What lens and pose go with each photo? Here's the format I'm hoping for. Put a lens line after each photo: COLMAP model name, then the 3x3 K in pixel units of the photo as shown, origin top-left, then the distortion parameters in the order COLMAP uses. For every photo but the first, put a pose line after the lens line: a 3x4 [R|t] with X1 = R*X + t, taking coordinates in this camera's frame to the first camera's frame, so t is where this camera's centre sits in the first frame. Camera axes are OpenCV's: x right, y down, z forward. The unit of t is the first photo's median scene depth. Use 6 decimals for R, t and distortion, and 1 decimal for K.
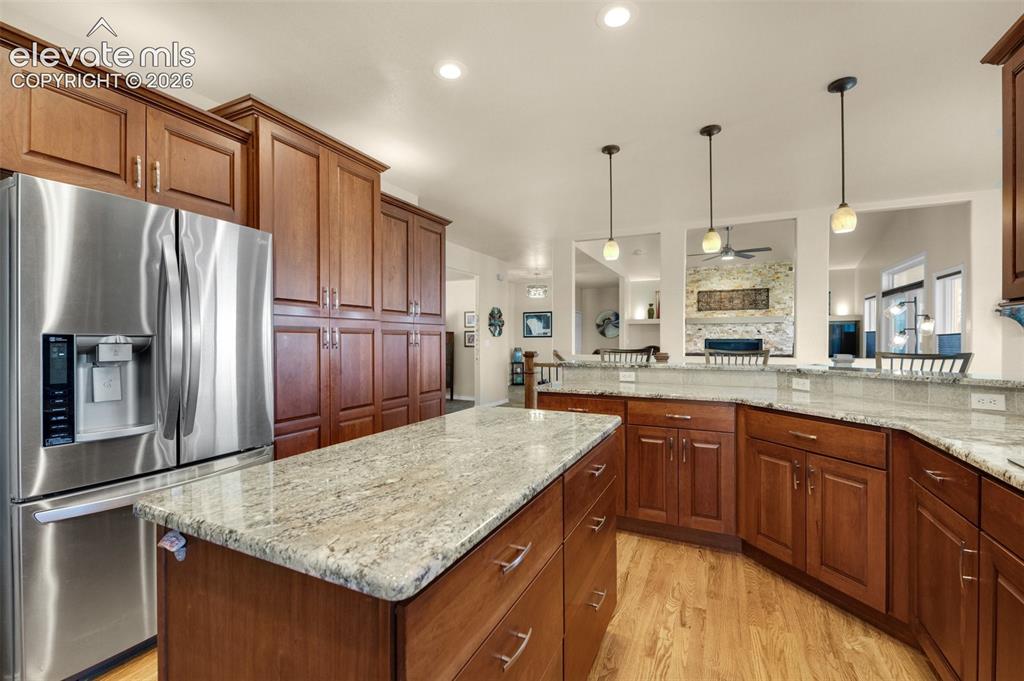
lens RADIAL K [[440.4, 0, 511.2], [0, 440.4, 340.6], [0, 0, 1]] dist [0.011948, -0.002628]
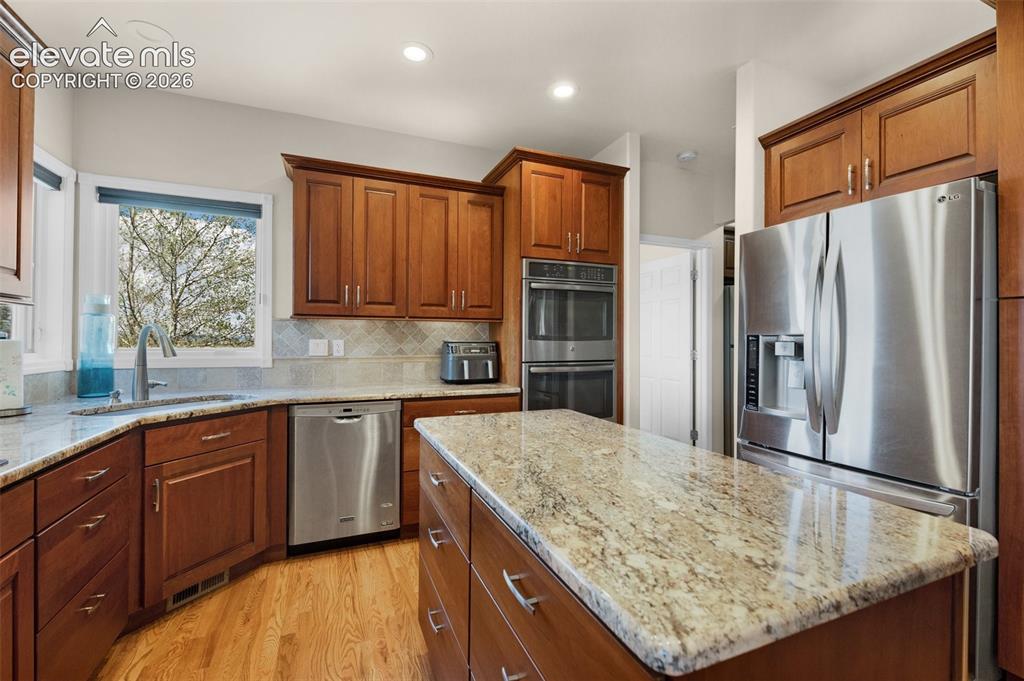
lens RADIAL K [[440.4, 0, 508.5], [0, 440.4, 336.6], [0, 0, 1]] dist [0.011948, -0.002628]
pose [[-0.663592, -0.008150, -0.748050, 0.097249], [-0.004314, 0.999966, -0.007068, 0.000867], [0.748082, -0.001463, -0.663605, 0.217965]]
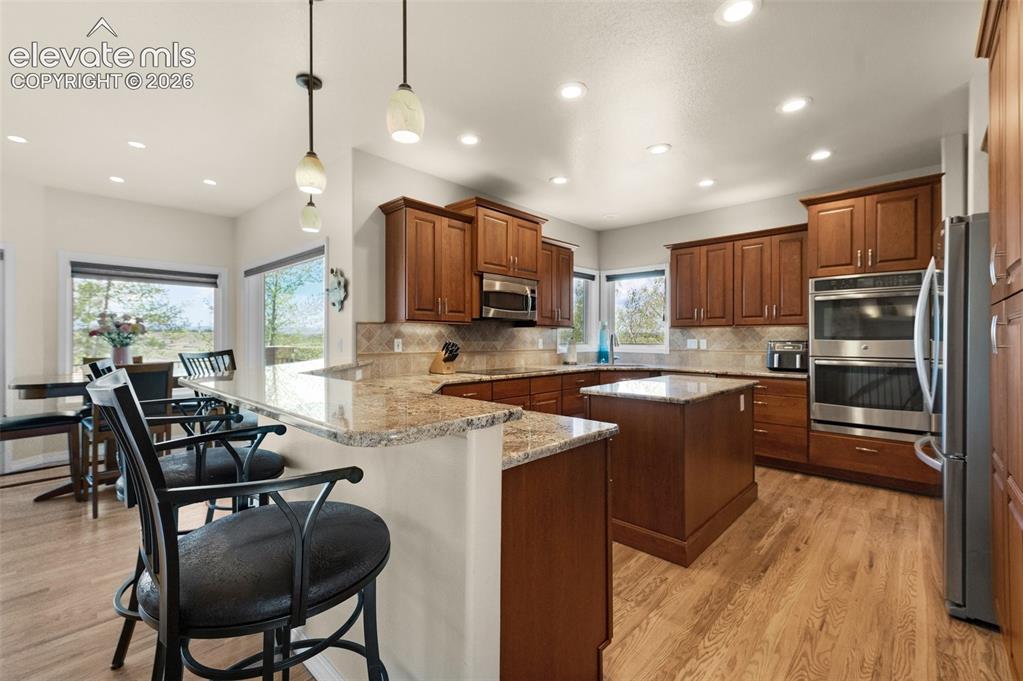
lens RADIAL K [[439.9, 0, 508.3], [0, 439.9, 336.0], [0, 0, 1]] dist [0.011948, -0.002628]
pose [[-0.954396, 0.000623, 0.298544, 0.005234], [-0.000693, 0.999991, -0.004303, -0.000525], [-0.298544, -0.004314, -0.954386, 0.506928]]
